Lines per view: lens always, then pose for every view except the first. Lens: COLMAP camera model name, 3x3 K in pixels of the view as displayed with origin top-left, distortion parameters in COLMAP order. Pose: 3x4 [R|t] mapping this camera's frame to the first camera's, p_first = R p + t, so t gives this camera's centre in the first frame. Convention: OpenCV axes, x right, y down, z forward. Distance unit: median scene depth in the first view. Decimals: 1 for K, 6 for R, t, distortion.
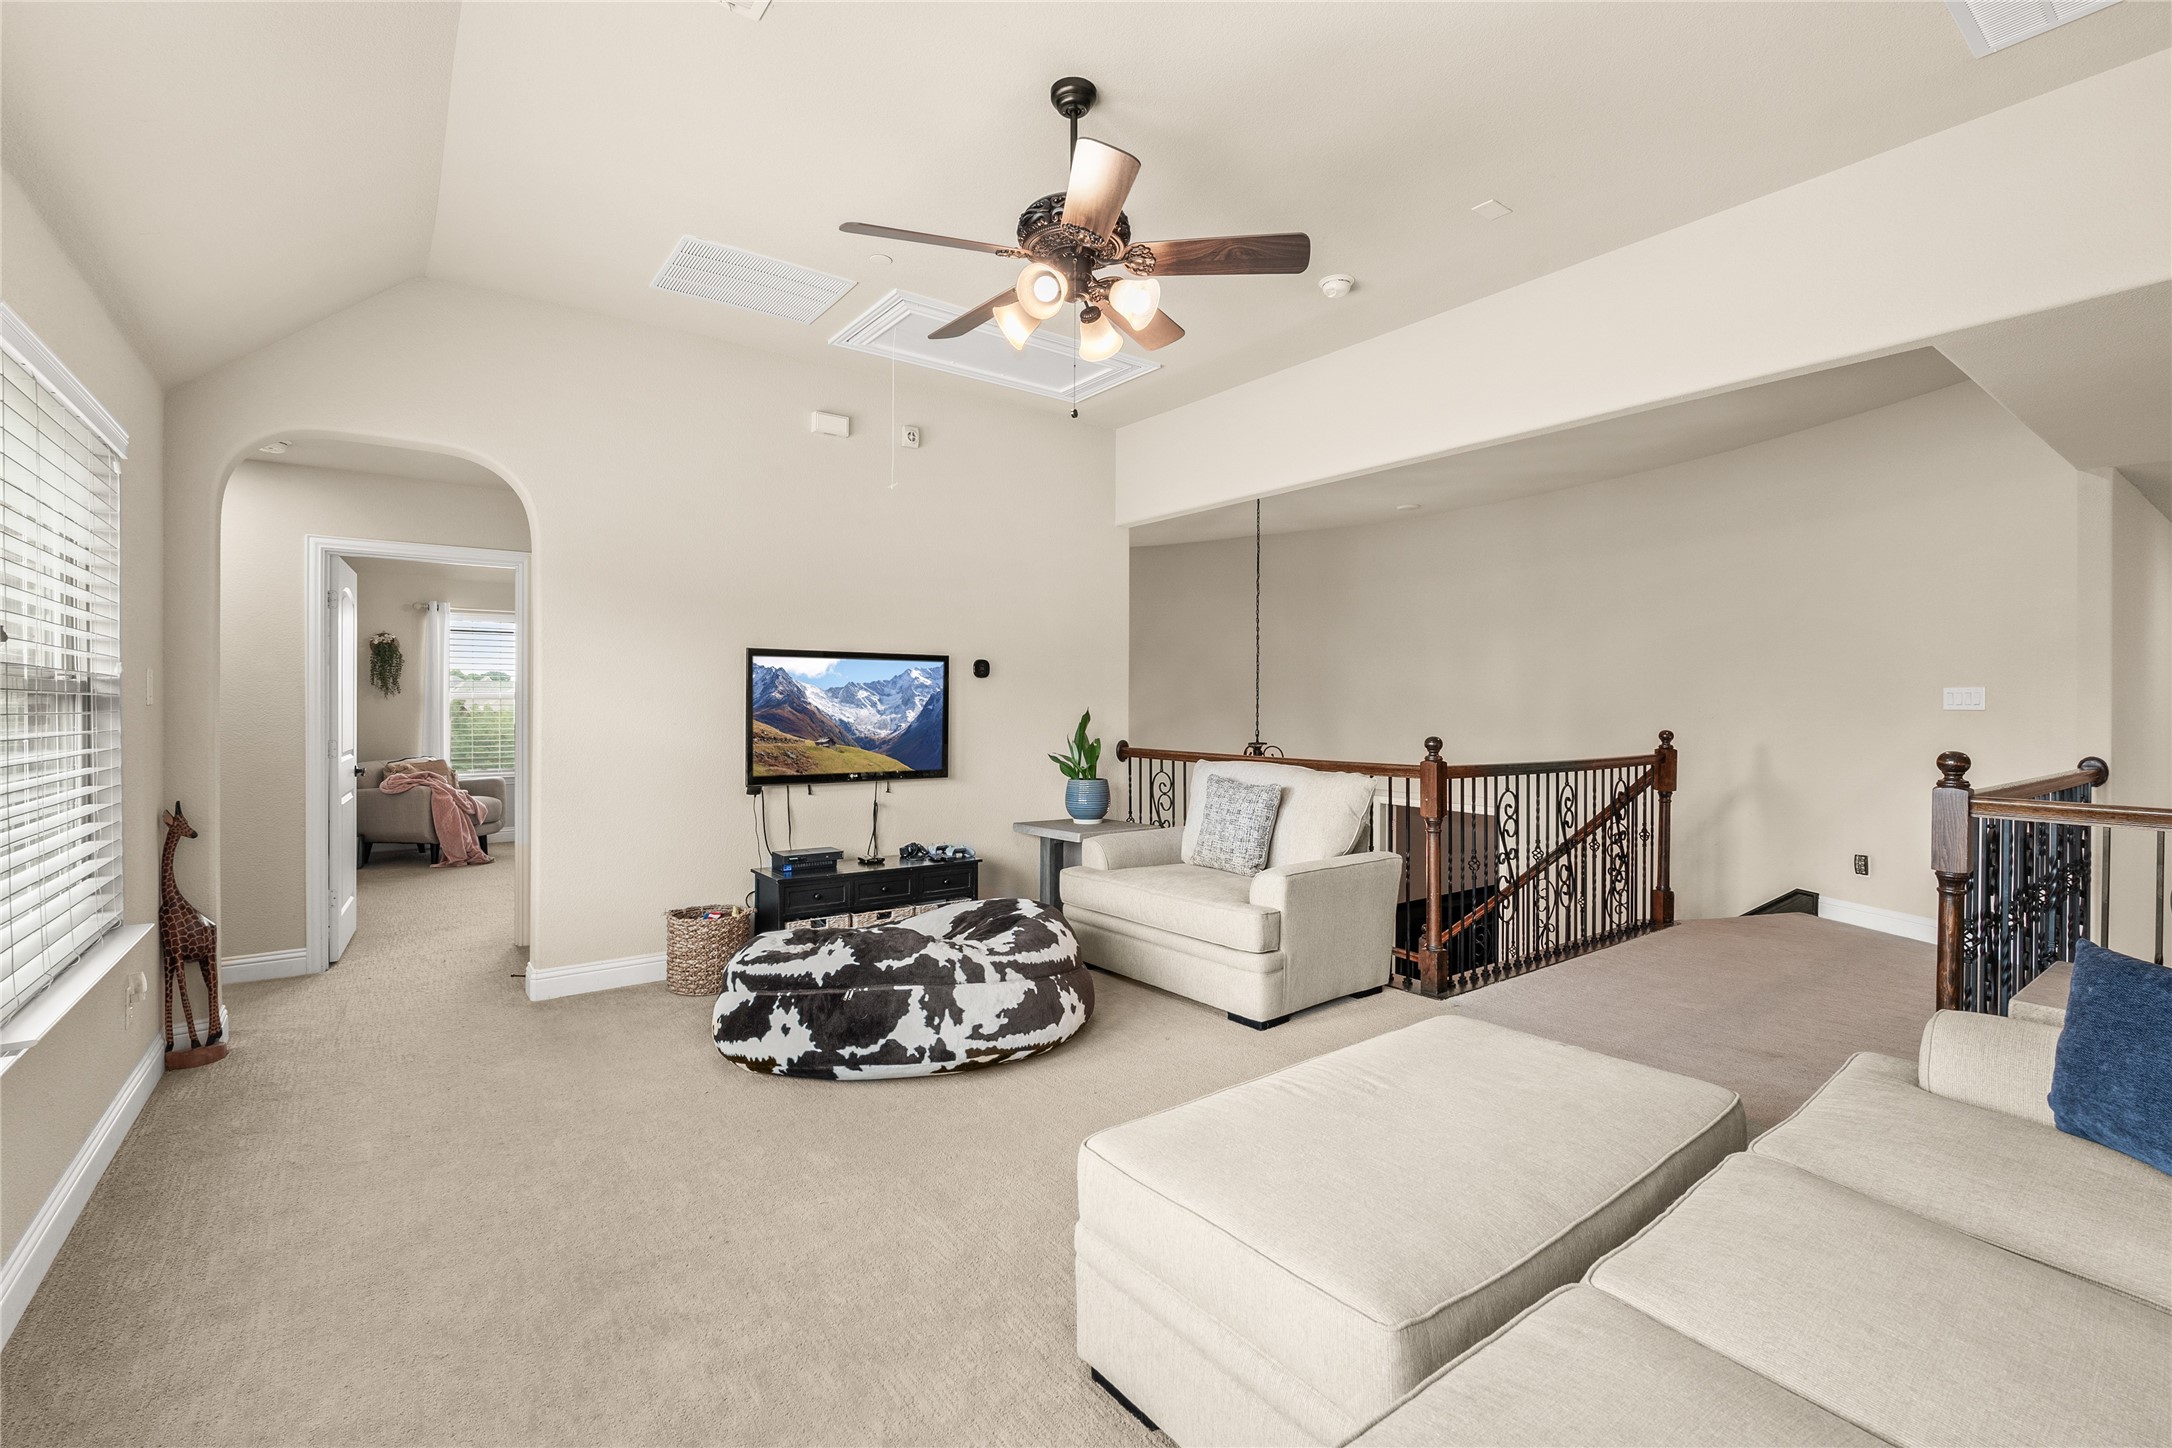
lens RADIAL K [[951.8, 0, 1071.2], [0, 951.8, 708.6], [0, 0, 1]] dist [-0.005032, 0.000471]
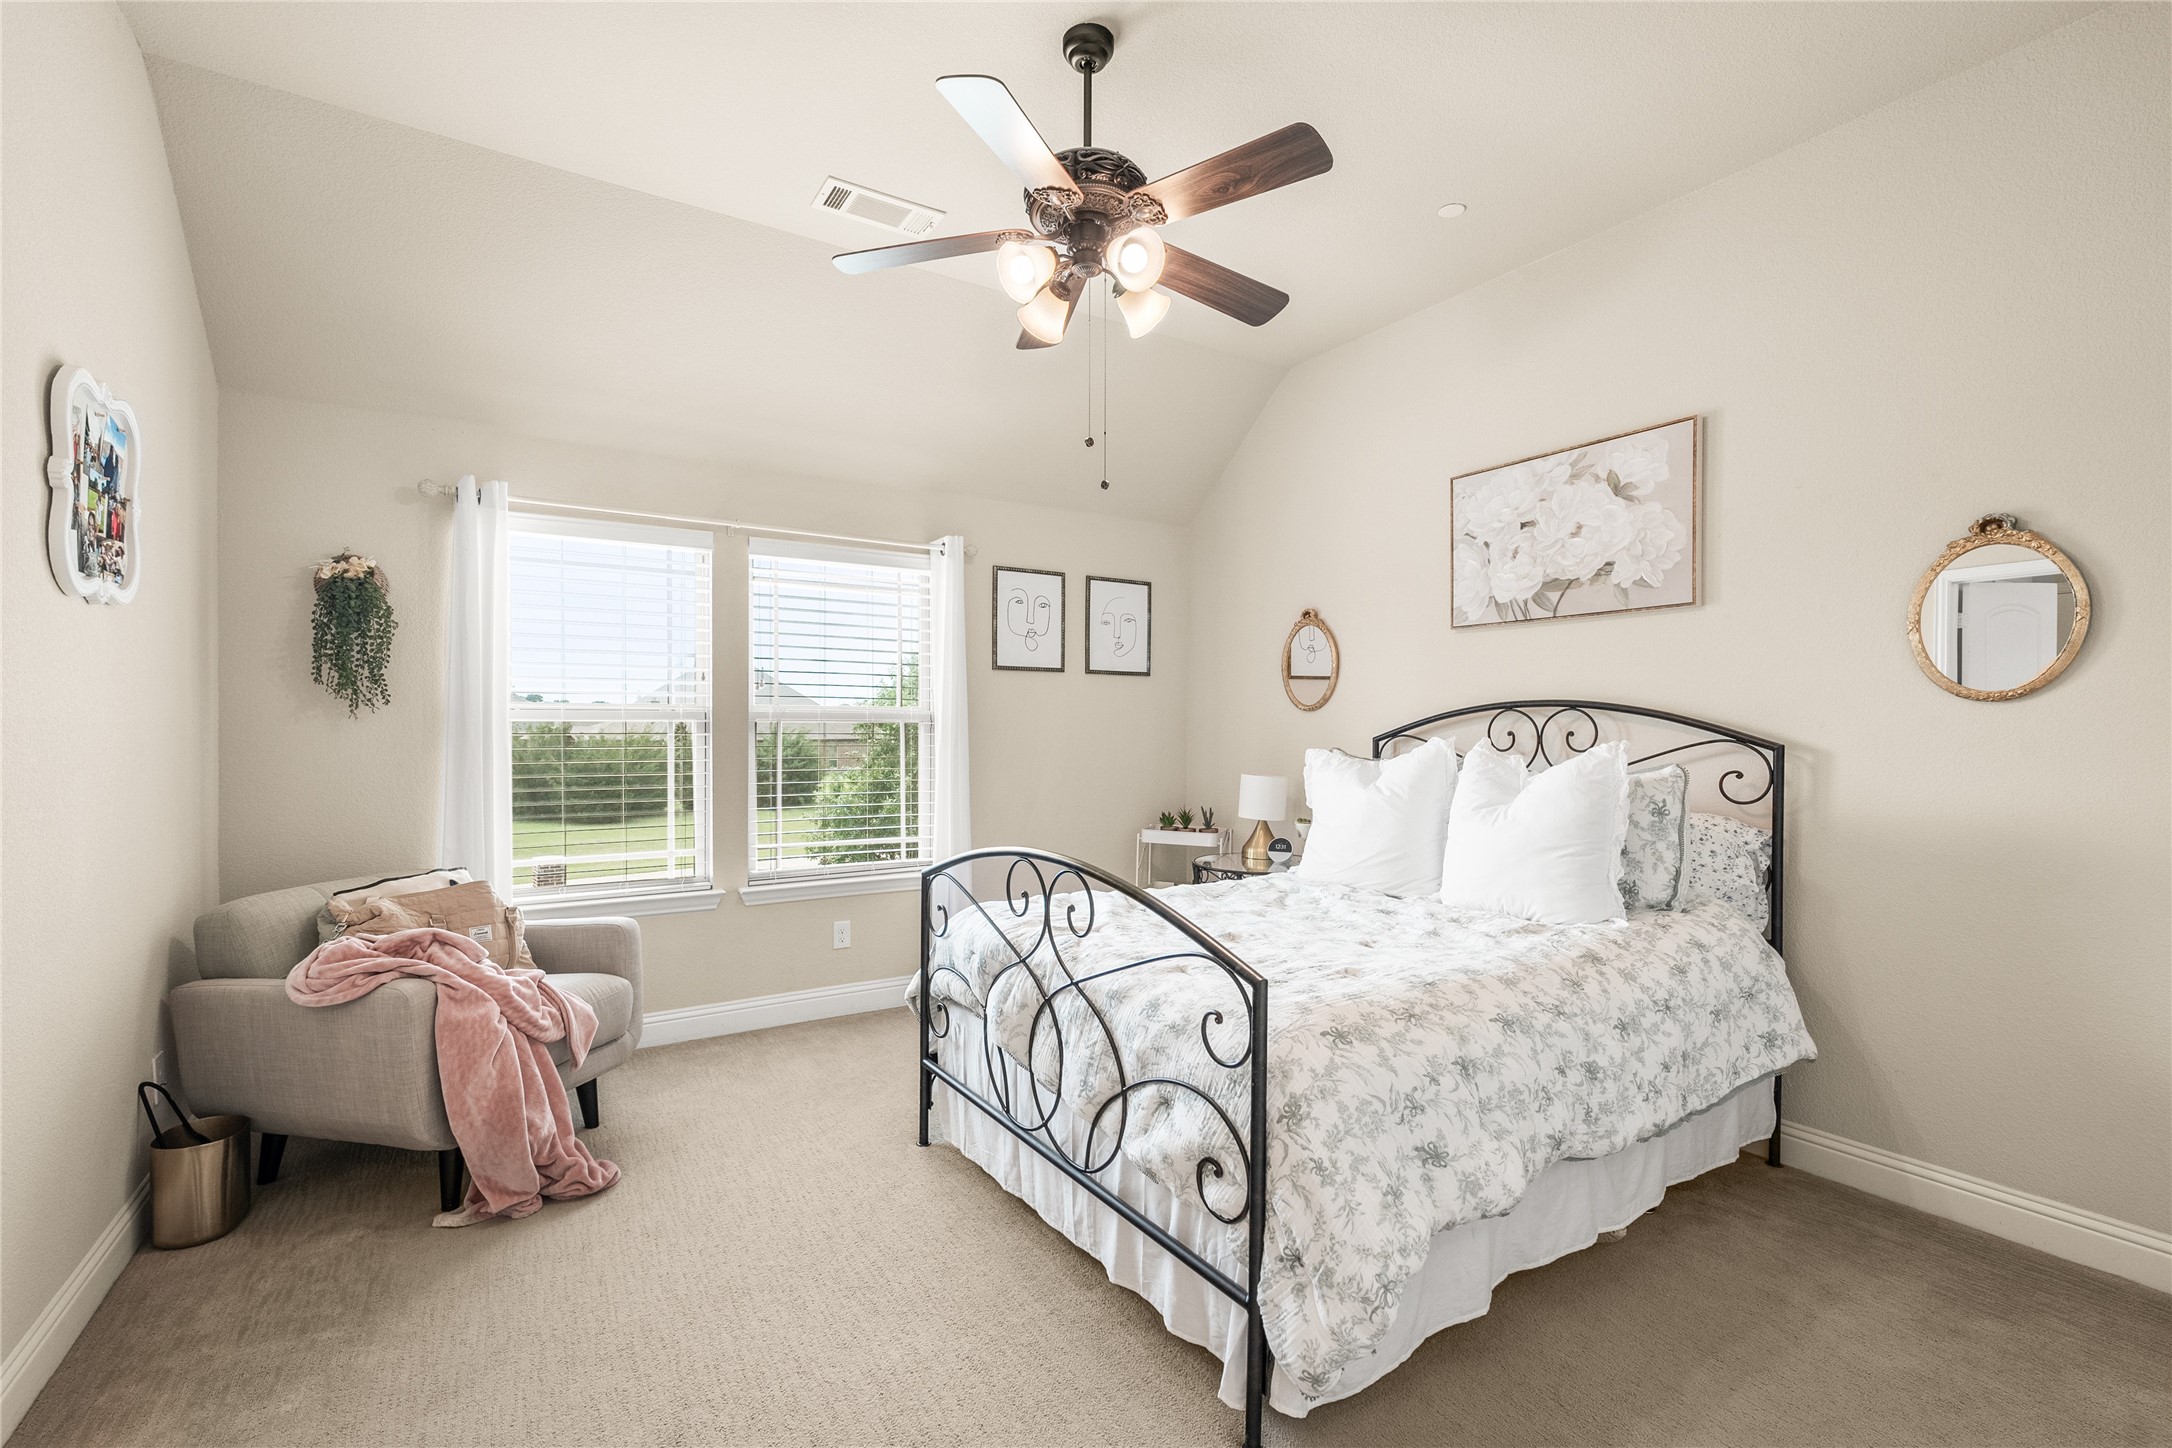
lens RADIAL K [[951.8, 0, 1092.0], [0, 951.8, 733.8], [0, 0, 1]] dist [-0.005032, 0.000471]
pose [[0.996999, -0.000692, -0.077412, -0.400779], [0.002107, 0.999832, 0.018194, -0.010648], [0.077387, -0.018302, 0.996833, 0.659589]]
